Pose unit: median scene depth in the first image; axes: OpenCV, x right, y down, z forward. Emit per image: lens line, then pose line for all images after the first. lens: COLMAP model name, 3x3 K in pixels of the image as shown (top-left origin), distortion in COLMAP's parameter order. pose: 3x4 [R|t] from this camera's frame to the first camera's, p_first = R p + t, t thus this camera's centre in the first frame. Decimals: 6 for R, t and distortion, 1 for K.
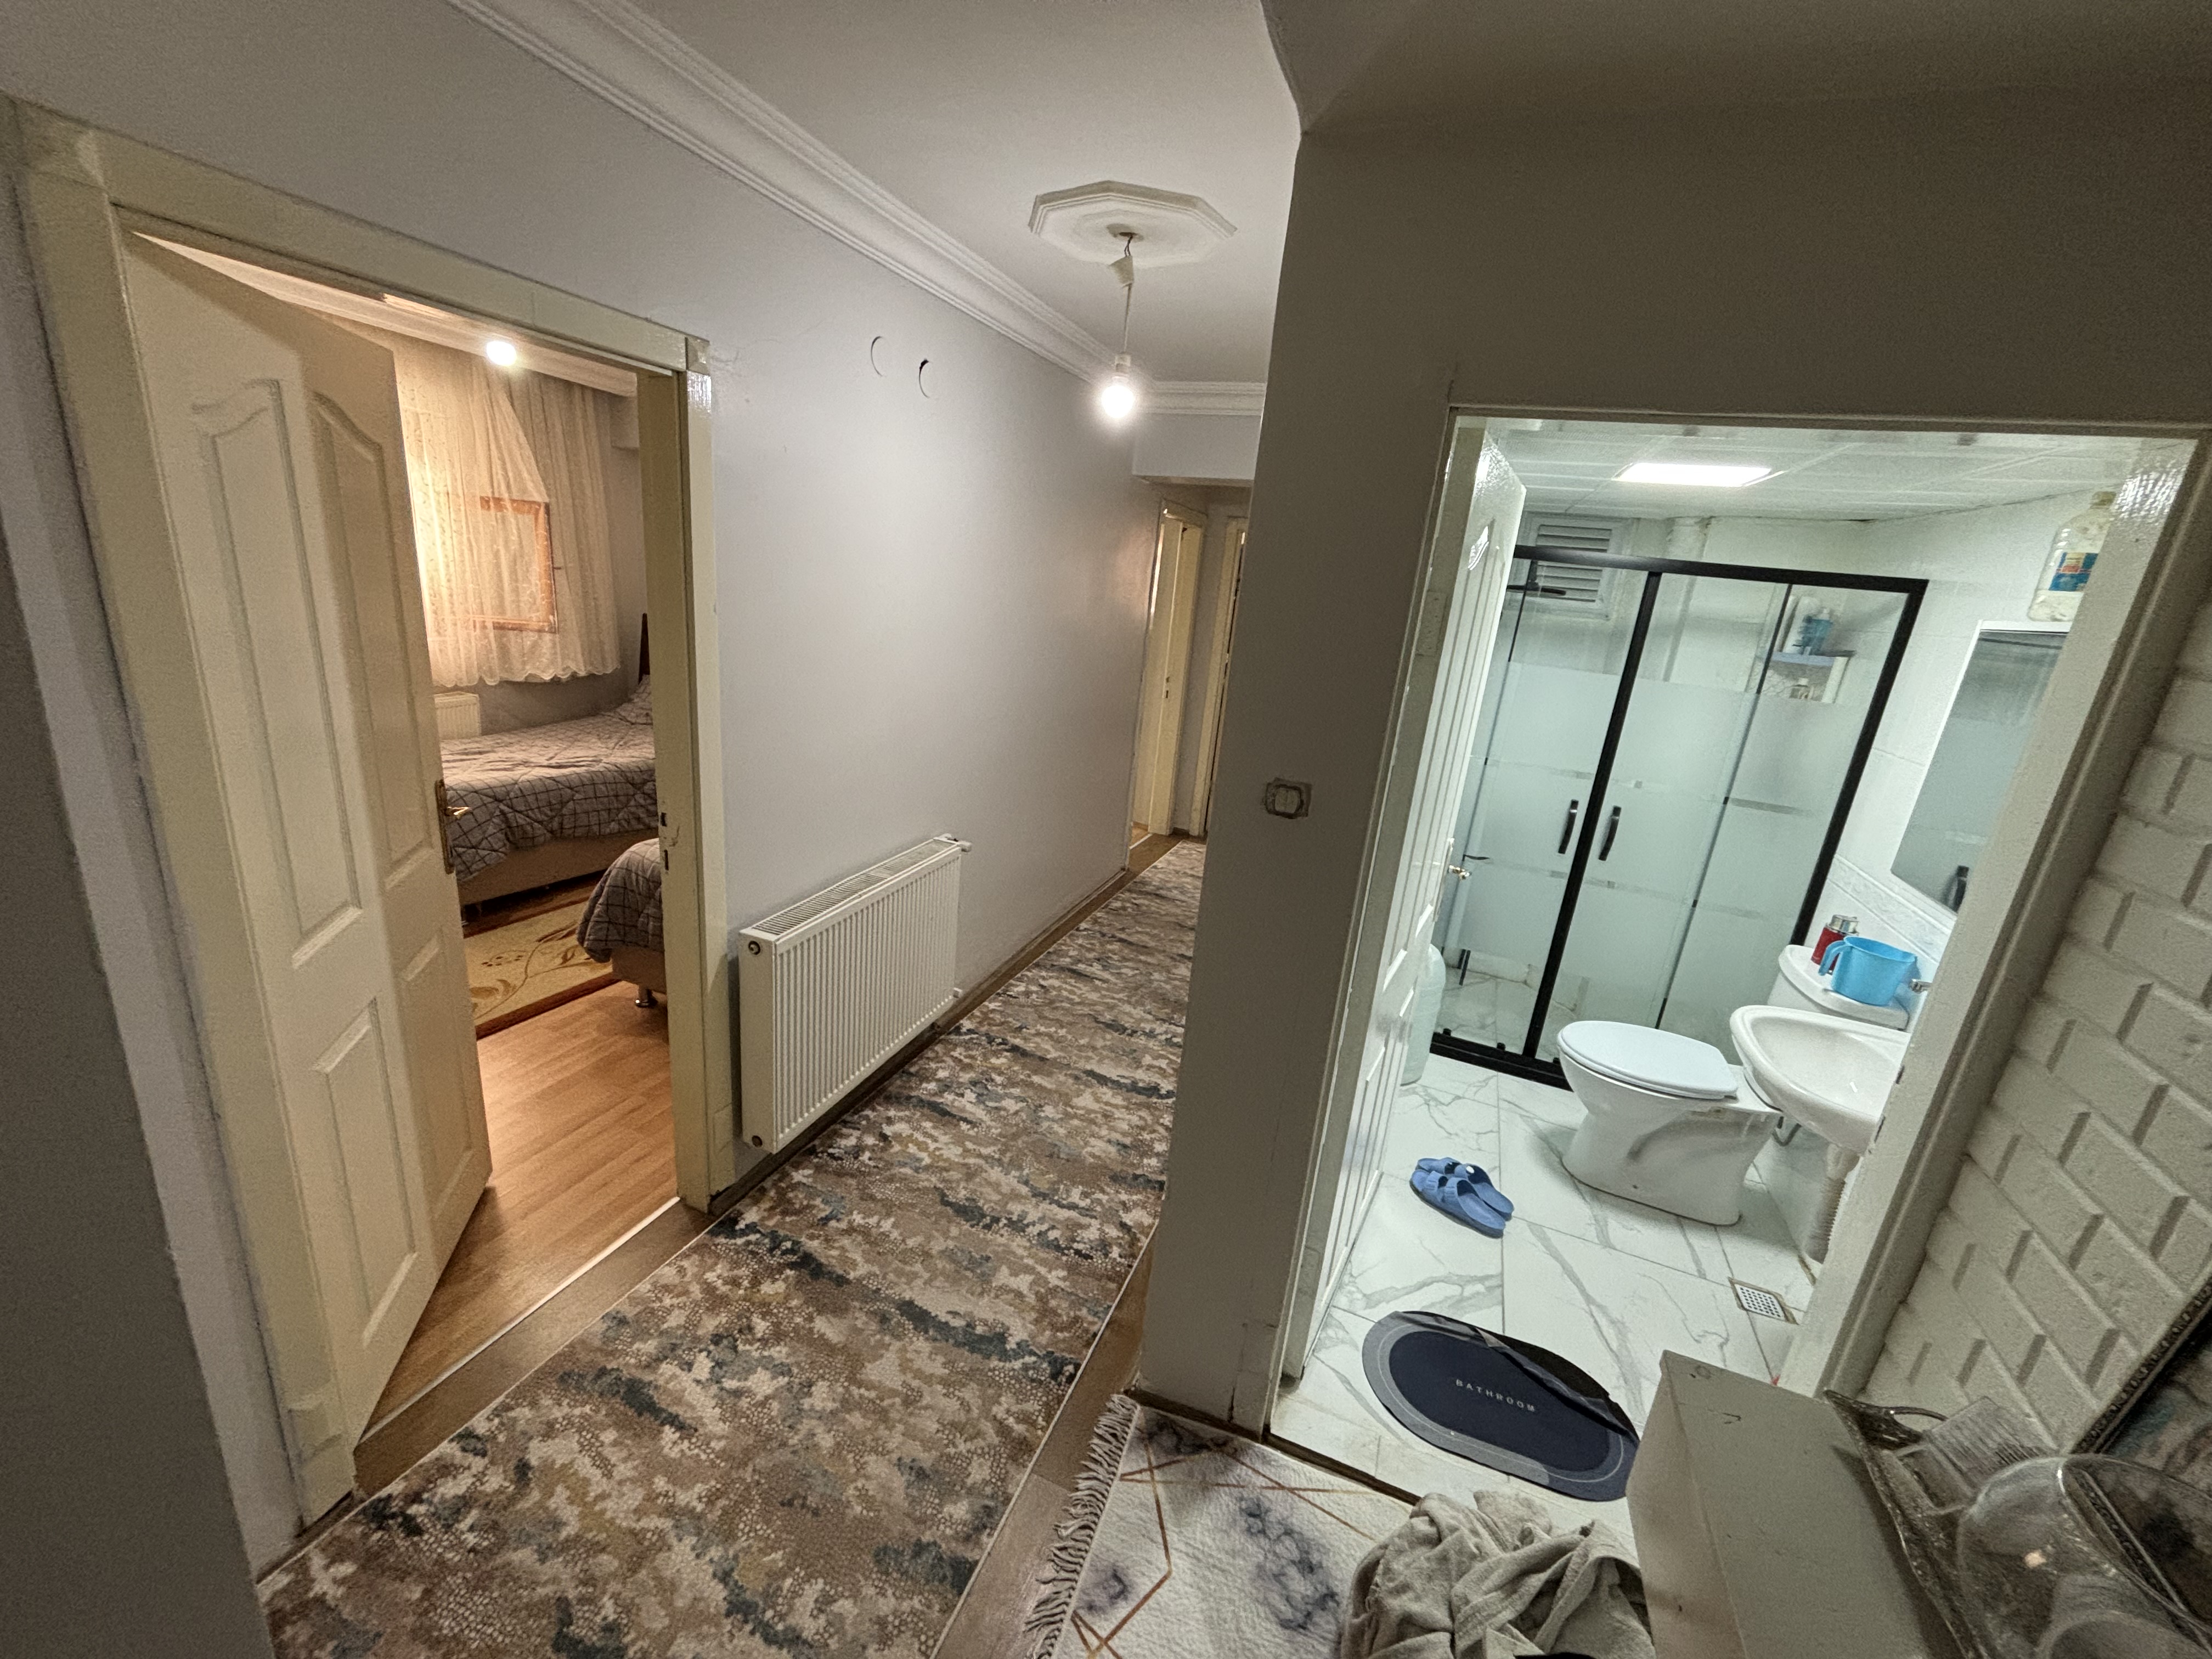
lens RADIAL K [[900.1, 0, 1100.3], [0, 900.1, 825.7], [0, 0, 1]] dist [0.002613, 0.000299]
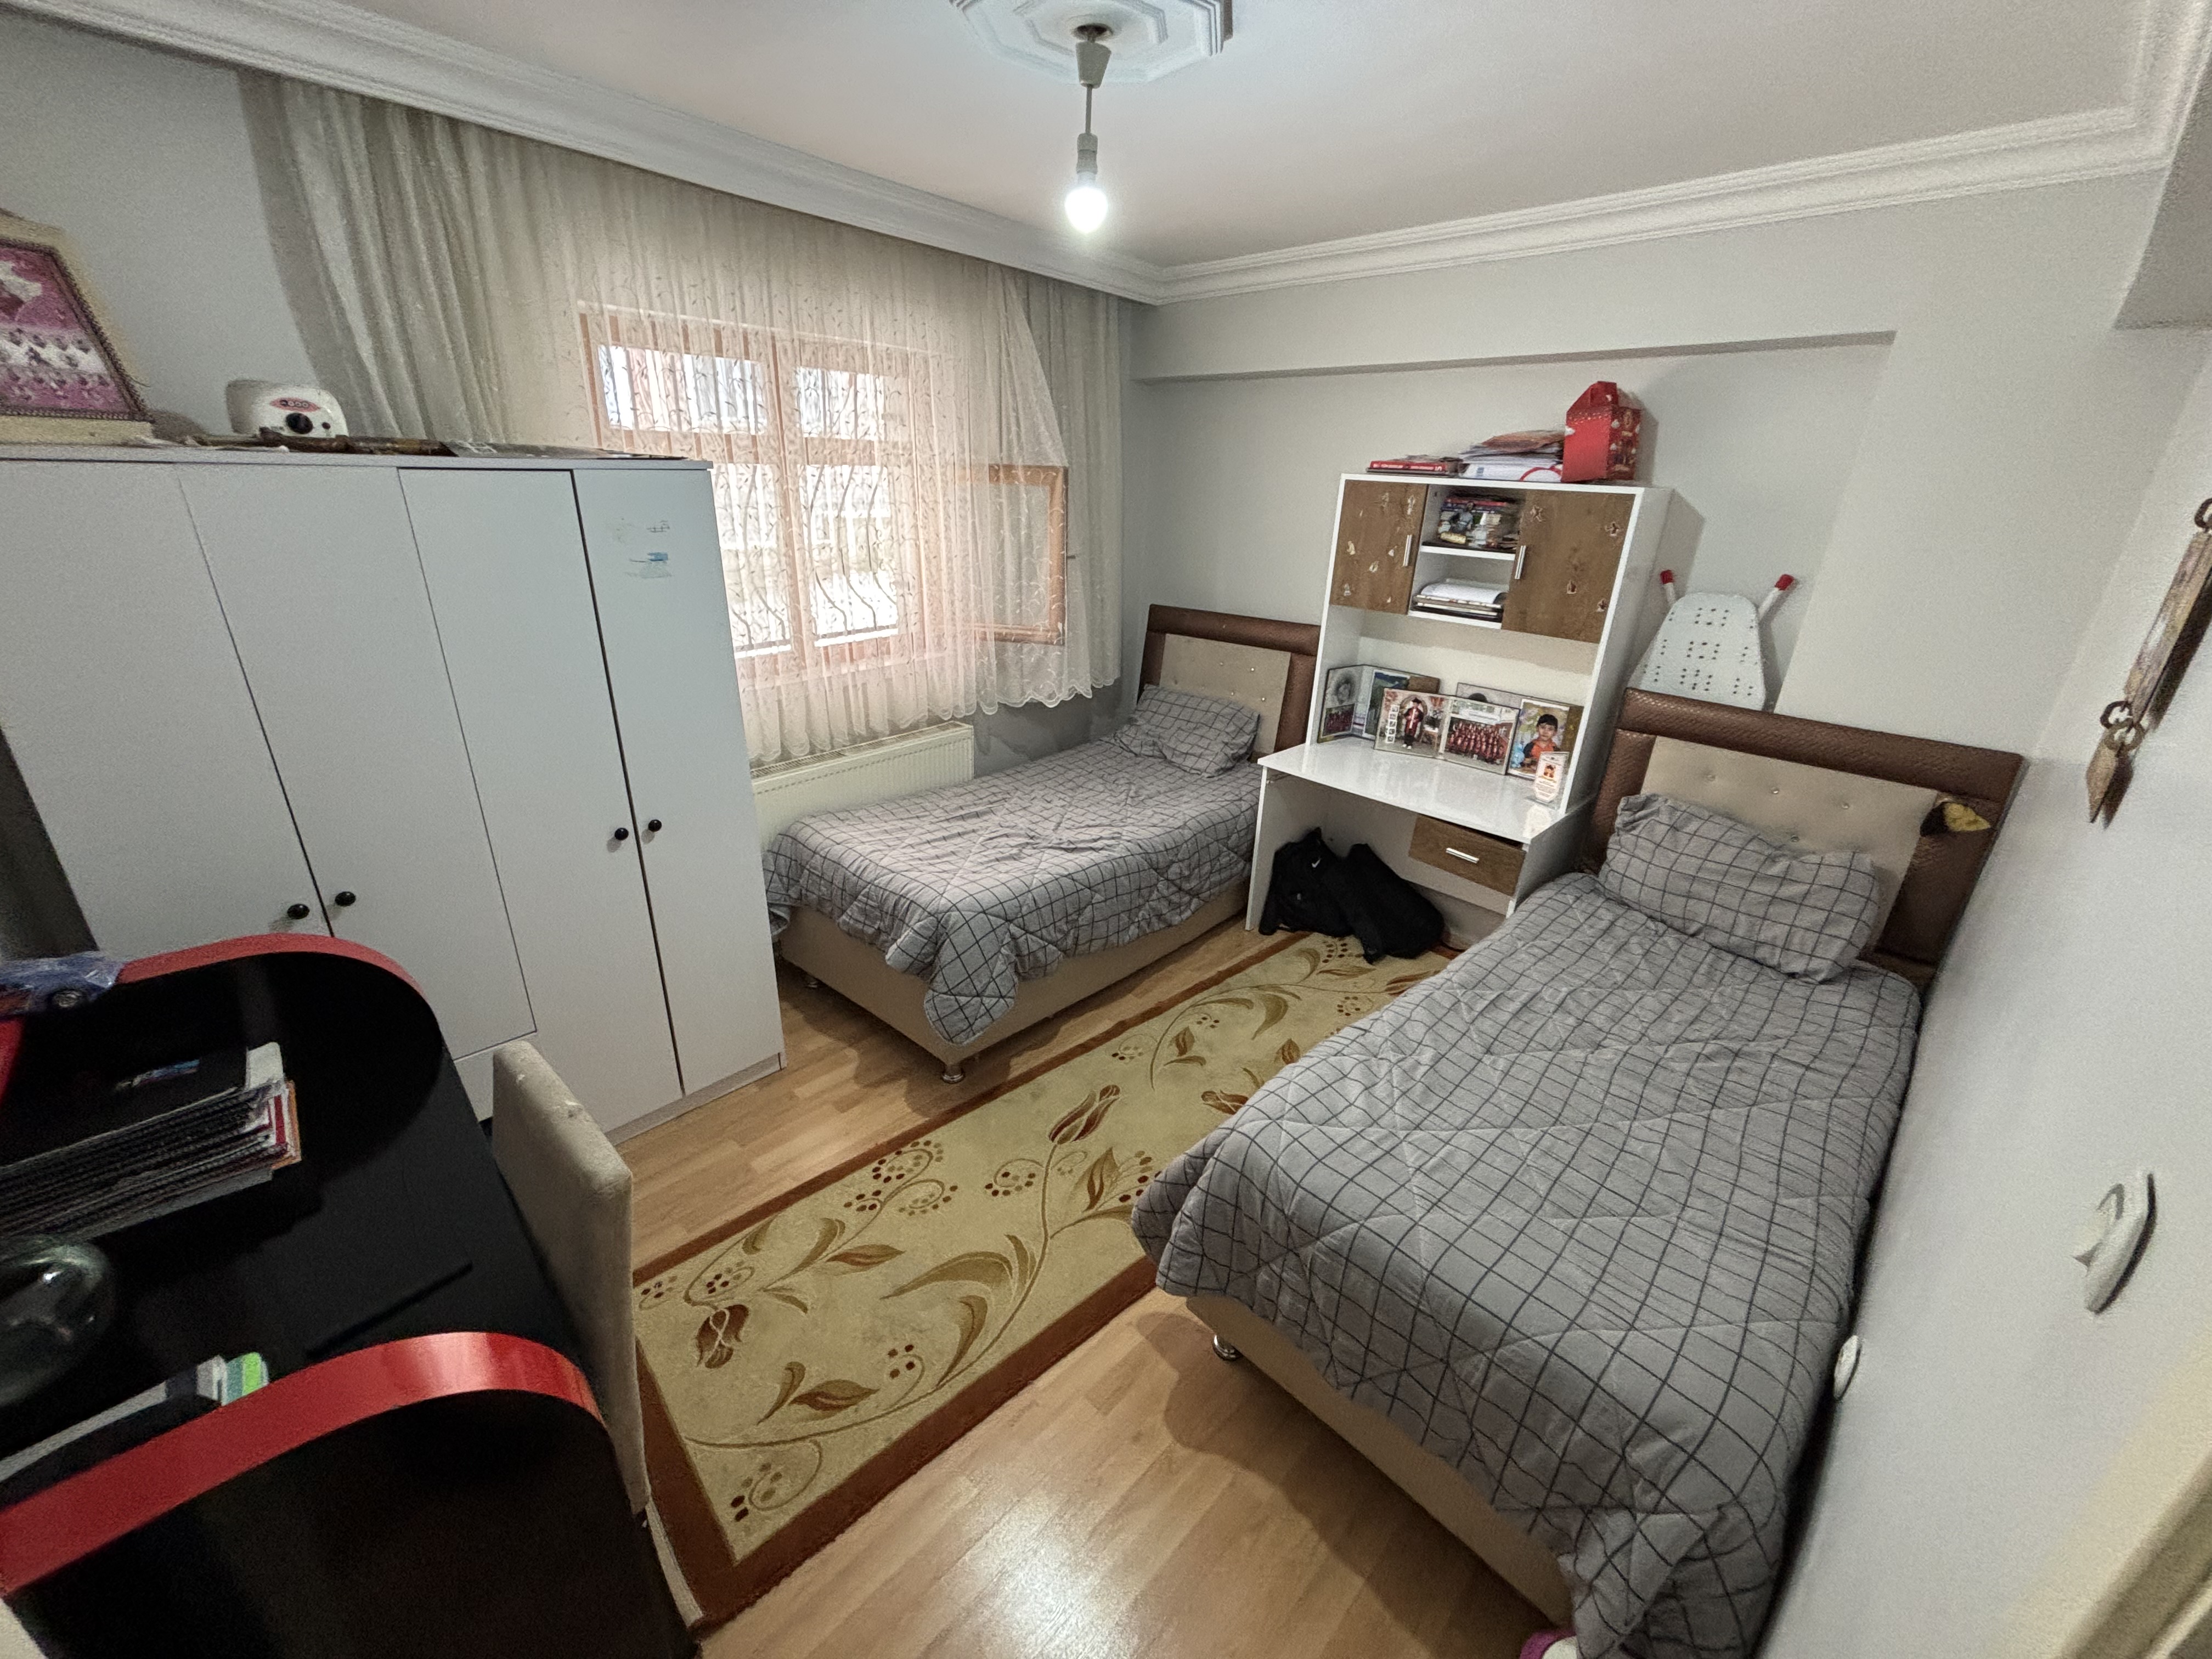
lens RADIAL K [[900.1, 0, 1102.4], [0, 900.1, 831.3], [0, 0, 1]] dist [0.002613, 0.000299]
pose [[0.915886, 0.093157, -0.390481, -0.478903], [-0.060482, 0.993620, 0.095185, -0.237507], [0.396857, -0.063562, 0.915677, 0.564499]]
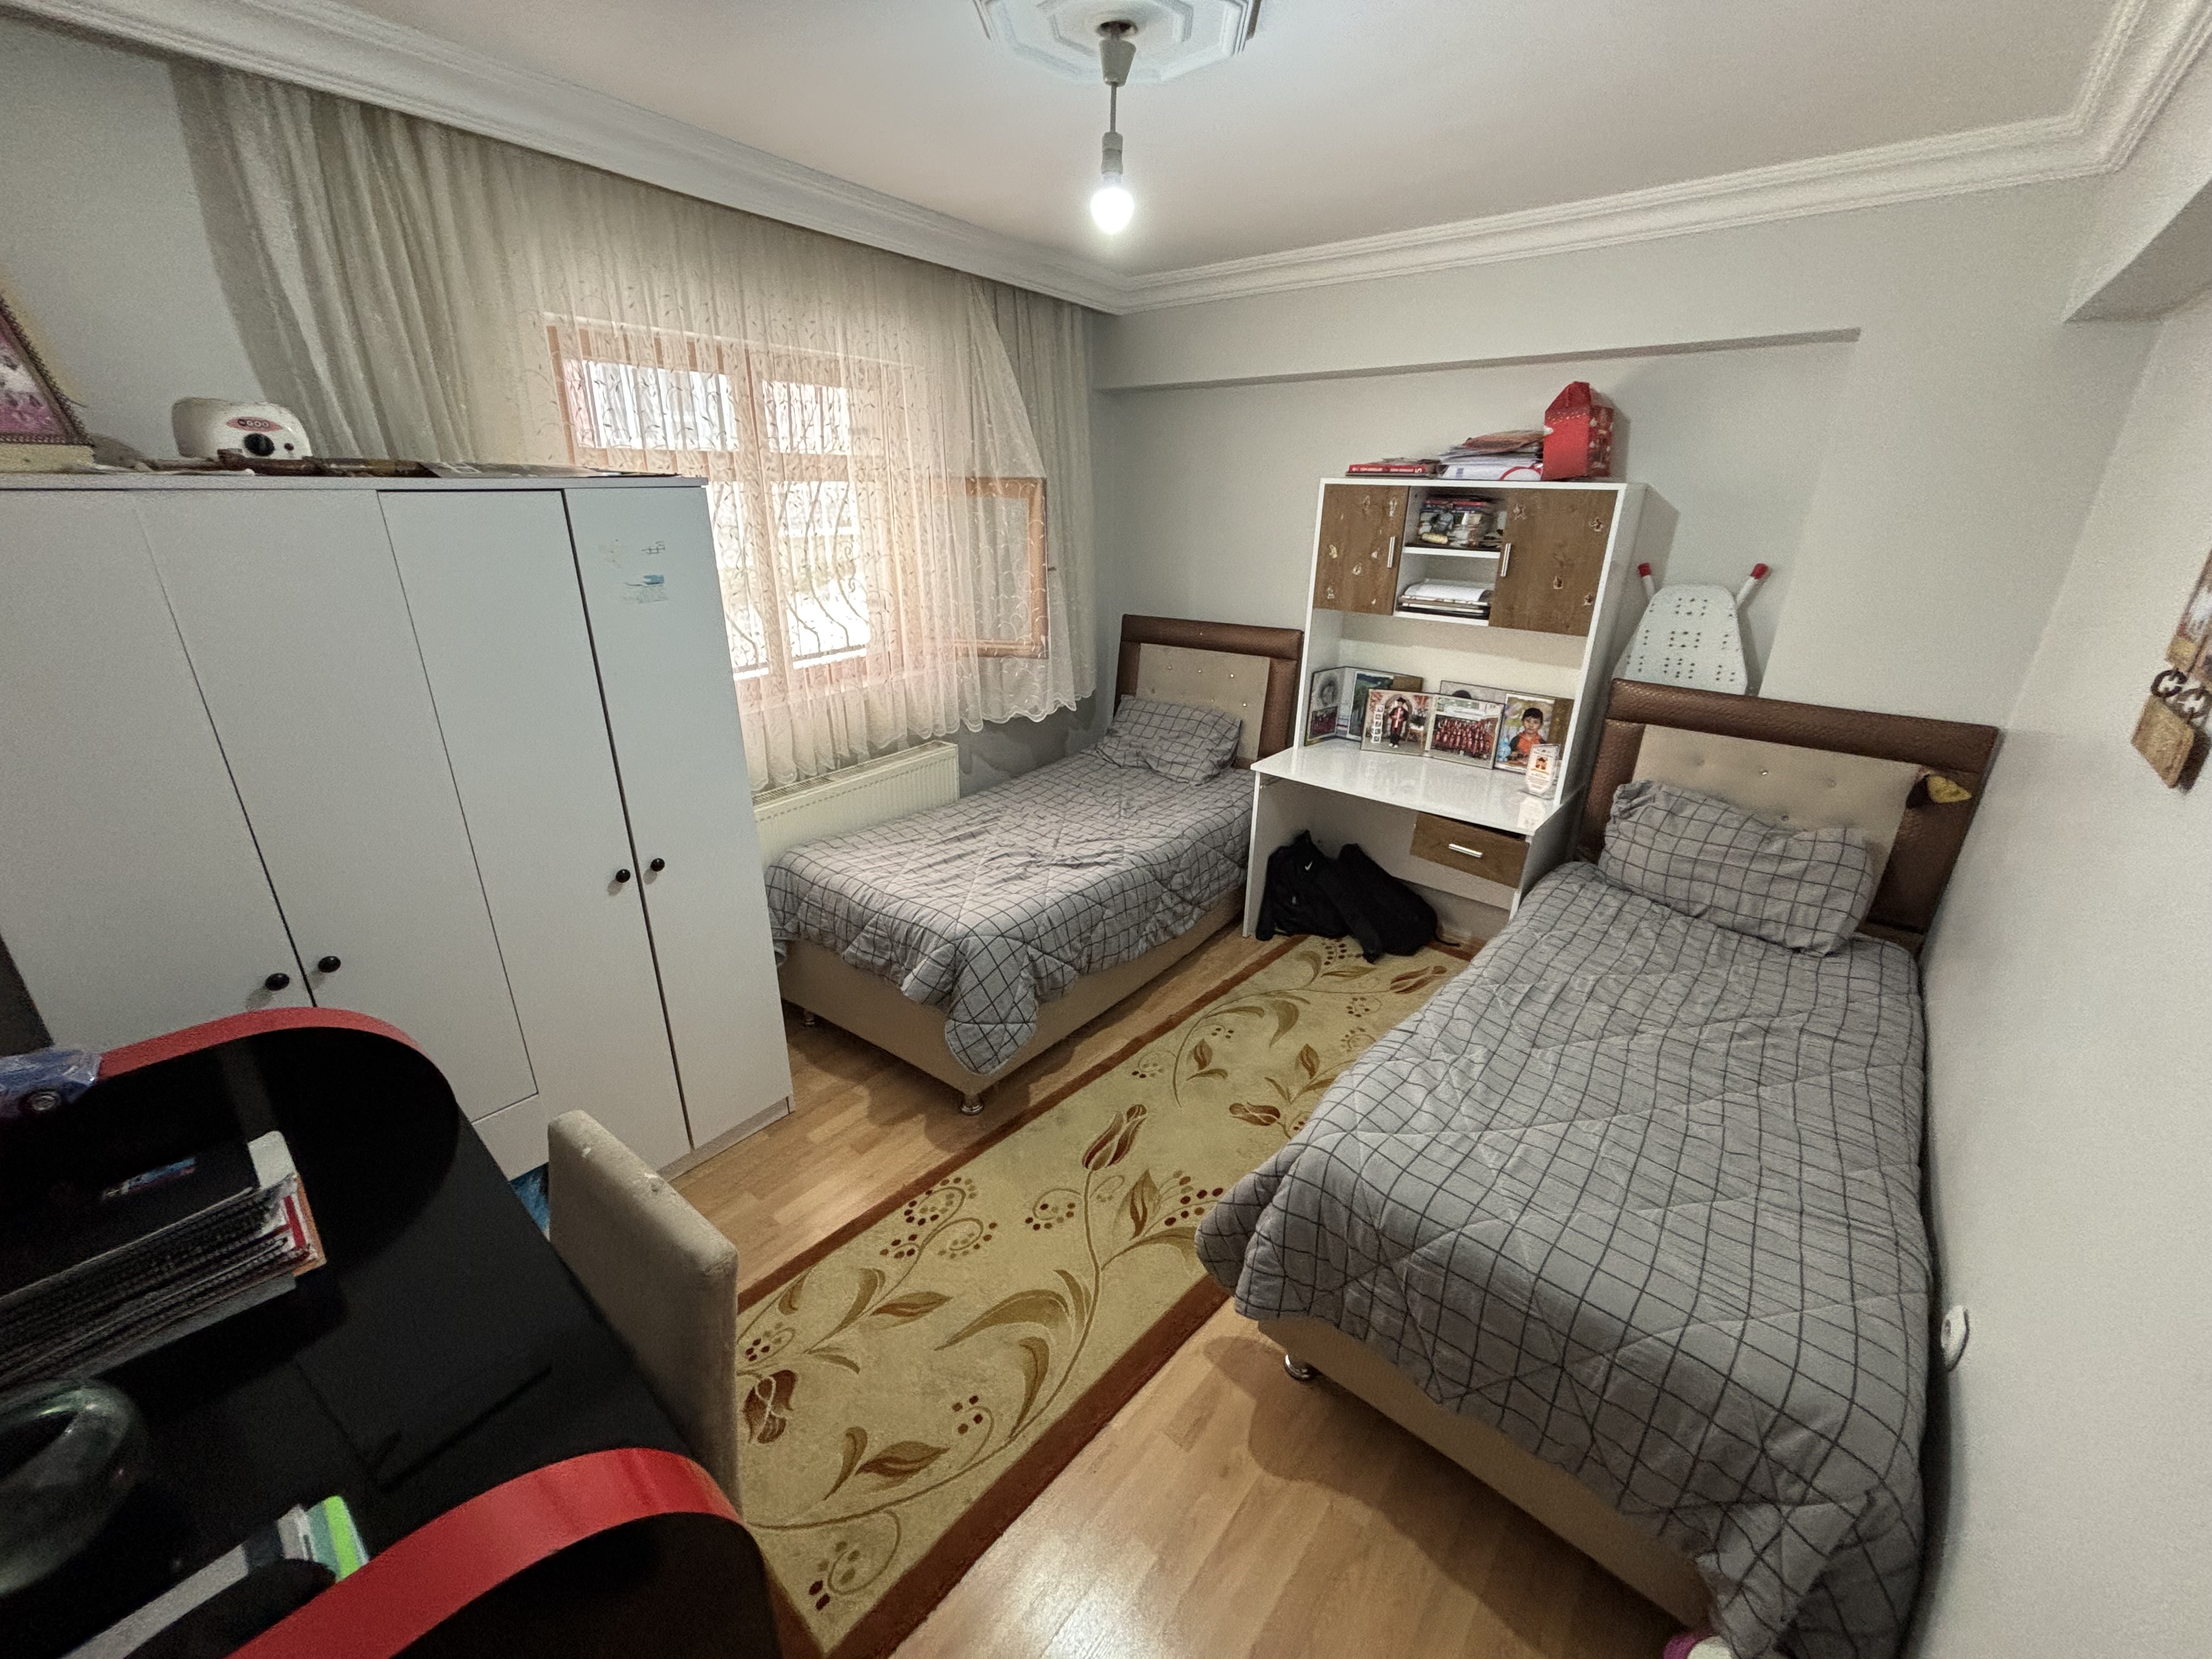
lens RADIAL K [[900.1, 0, 1105.2], [0, 900.1, 830.4], [0, 0, 1]] dist [0.002613, 0.000299]
pose [[0.945276, 0.039772, -0.323838, -0.564819], [-0.014959, 0.996782, 0.078756, -0.235626], [0.325929, -0.069602, 0.942829, 0.554211]]
